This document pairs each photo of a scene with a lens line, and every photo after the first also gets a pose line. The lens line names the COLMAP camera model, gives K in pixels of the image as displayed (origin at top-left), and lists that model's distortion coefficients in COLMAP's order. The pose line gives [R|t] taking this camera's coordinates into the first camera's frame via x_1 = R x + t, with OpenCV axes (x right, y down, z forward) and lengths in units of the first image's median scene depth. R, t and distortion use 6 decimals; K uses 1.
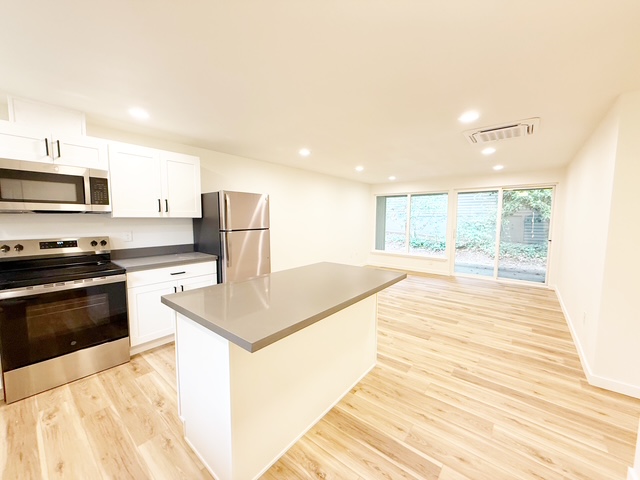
lens RADIAL K [[253.7, 0, 318.5], [0, 253.7, 239.3], [0, 0, 1]] dist [-0.002663, -0.000206]
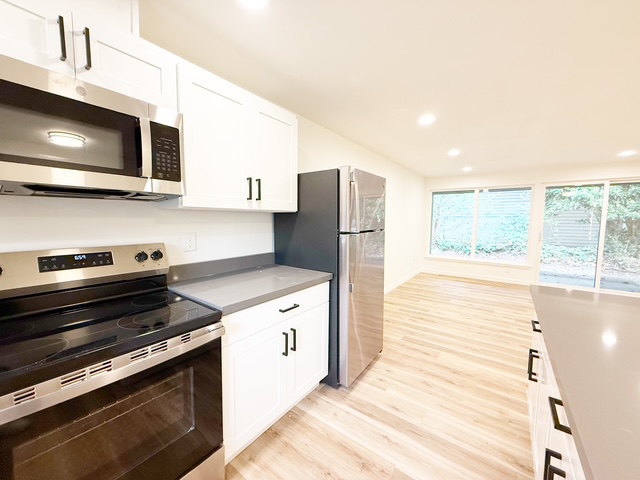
lens RADIAL K [[255.8, 0, 319.4], [0, 255.8, 238.1], [0, 0, 1]] dist [0.000188, 0.000140]
pose [[0.998663, 0.001057, 0.051687, -0.483745], [-0.000643, 0.999968, -0.008030, -0.016324], [-0.051694, 0.007986, 0.998631, 0.399661]]
